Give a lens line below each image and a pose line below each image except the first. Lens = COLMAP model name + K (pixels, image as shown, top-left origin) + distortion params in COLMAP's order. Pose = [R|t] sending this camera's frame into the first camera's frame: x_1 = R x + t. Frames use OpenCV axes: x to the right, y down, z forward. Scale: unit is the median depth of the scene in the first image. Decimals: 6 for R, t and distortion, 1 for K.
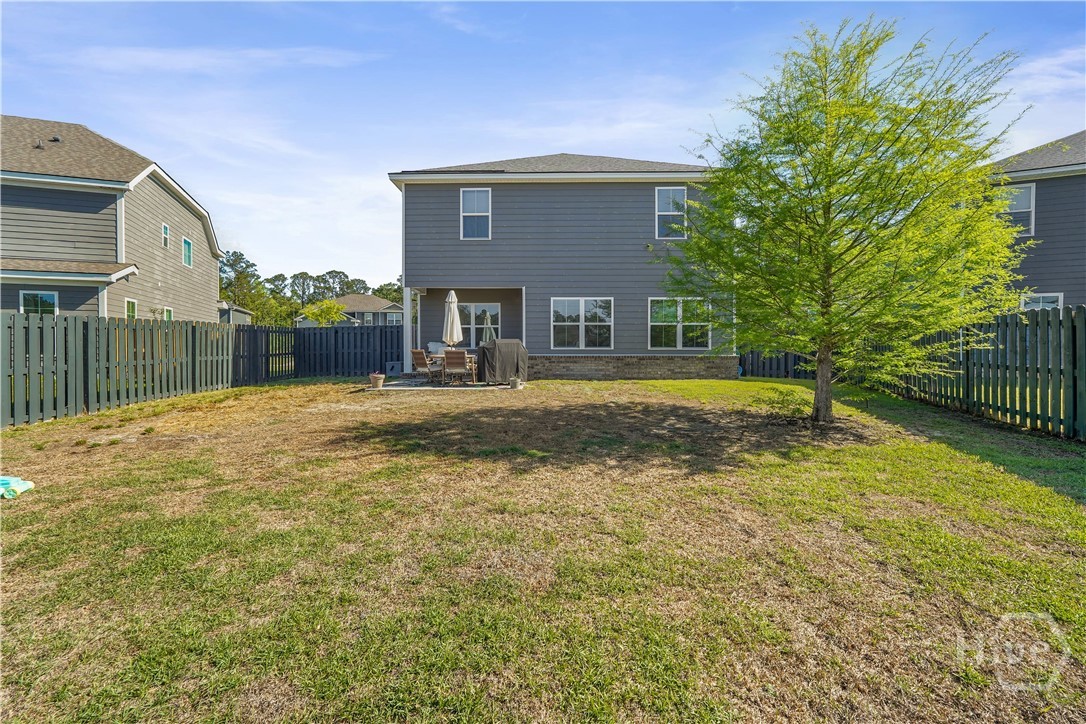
lens RADIAL K [[483.8, 0, 538.0], [0, 483.8, 359.5], [0, 0, 1]] dist [-0.023218, -0.000579]
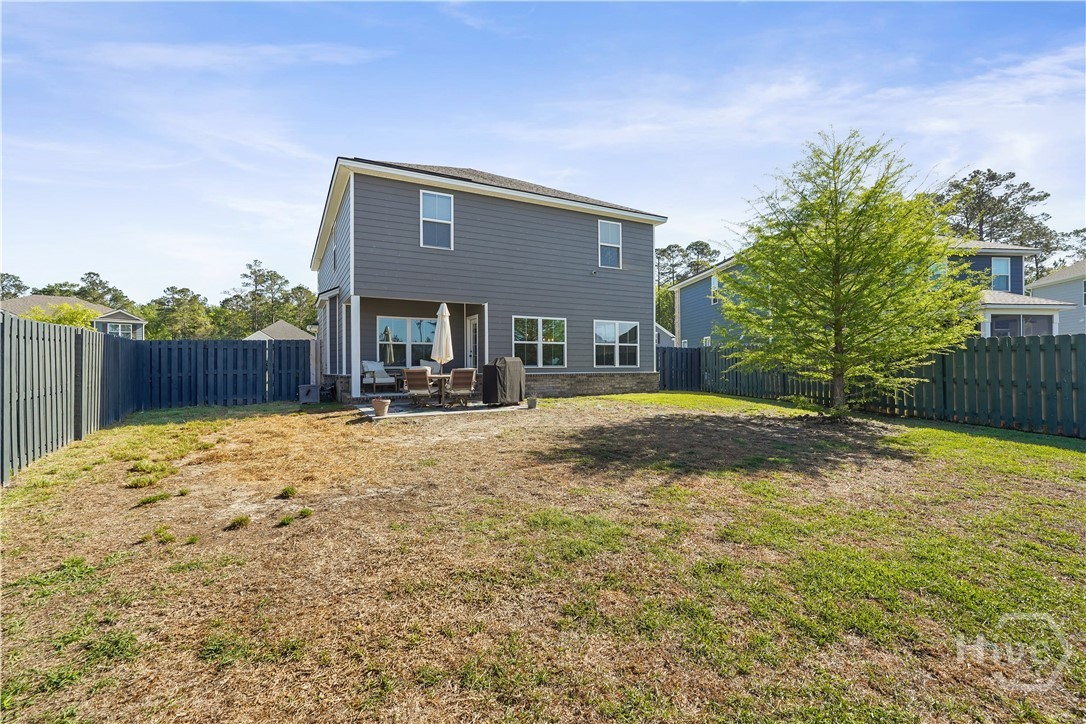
lens RADIAL K [[483.8, 0, 539.2], [0, 483.8, 366.1], [0, 0, 1]] dist [-0.023218, -0.000579]
pose [[0.869982, -0.004973, 0.493058, -0.412624], [0.017496, 0.999631, -0.020790, -0.003837], [-0.492772, 0.026713, 0.869748, 0.118890]]
